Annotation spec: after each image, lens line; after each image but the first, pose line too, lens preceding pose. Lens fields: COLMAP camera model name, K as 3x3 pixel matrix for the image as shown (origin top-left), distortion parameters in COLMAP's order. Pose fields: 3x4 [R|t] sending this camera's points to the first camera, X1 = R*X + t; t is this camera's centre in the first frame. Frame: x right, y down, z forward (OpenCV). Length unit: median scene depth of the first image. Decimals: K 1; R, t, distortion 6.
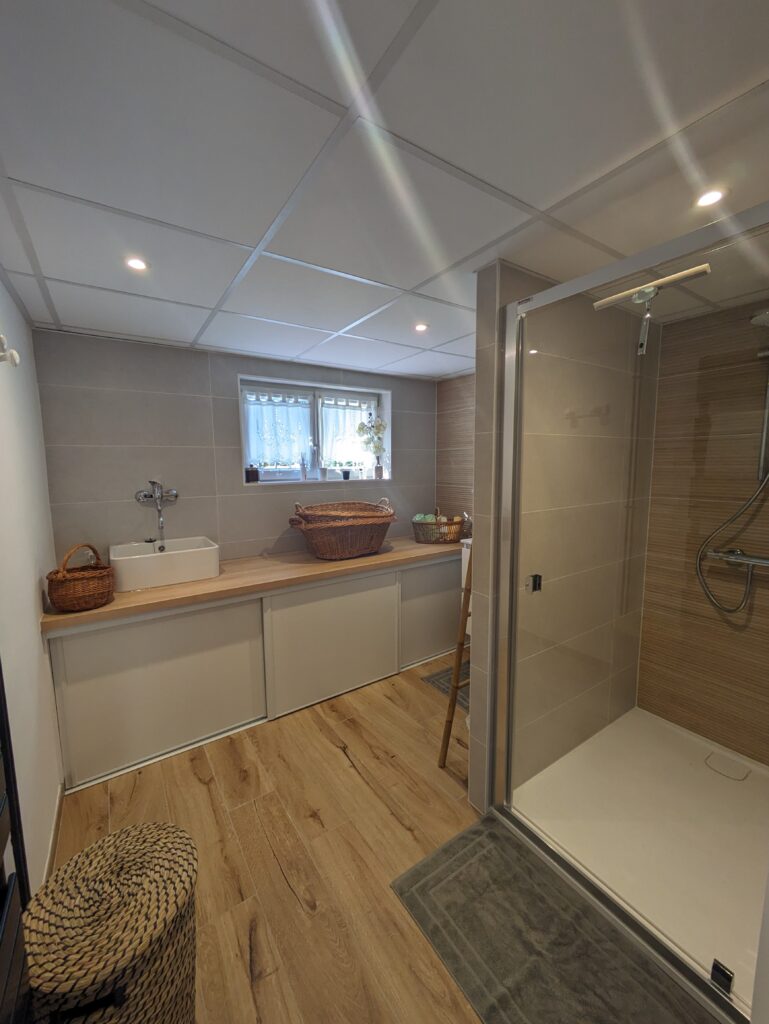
lens RADIAL K [[409.9, 0, 384.5], [0, 409.9, 512.0], [0, 0, 1]] dist [-0.000645, 0.000063]
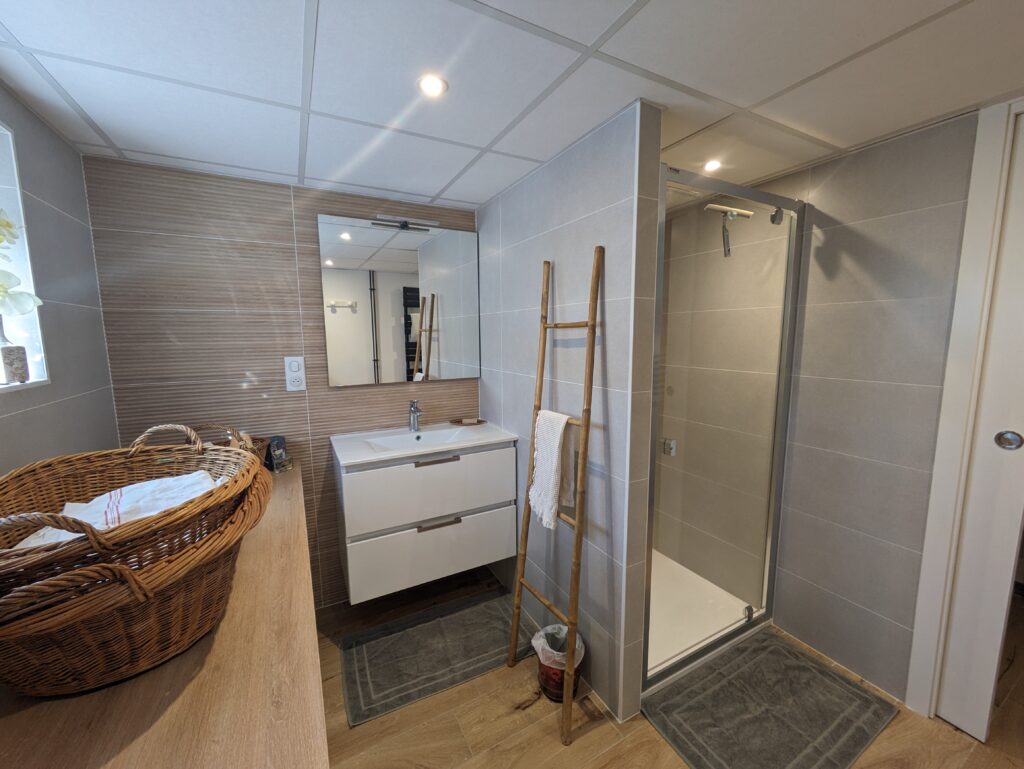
lens RADIAL K [[409.9, 0, 512.0], [0, 409.9, 384.5], [0, 0, 1]] dist [-0.000645, 0.000063]
pose [[0.094578, -0.122993, 0.987891, -0.407656], [0.126346, 0.985797, 0.110636, -0.087515], [-0.987467, 0.114353, 0.108775, 0.732986]]
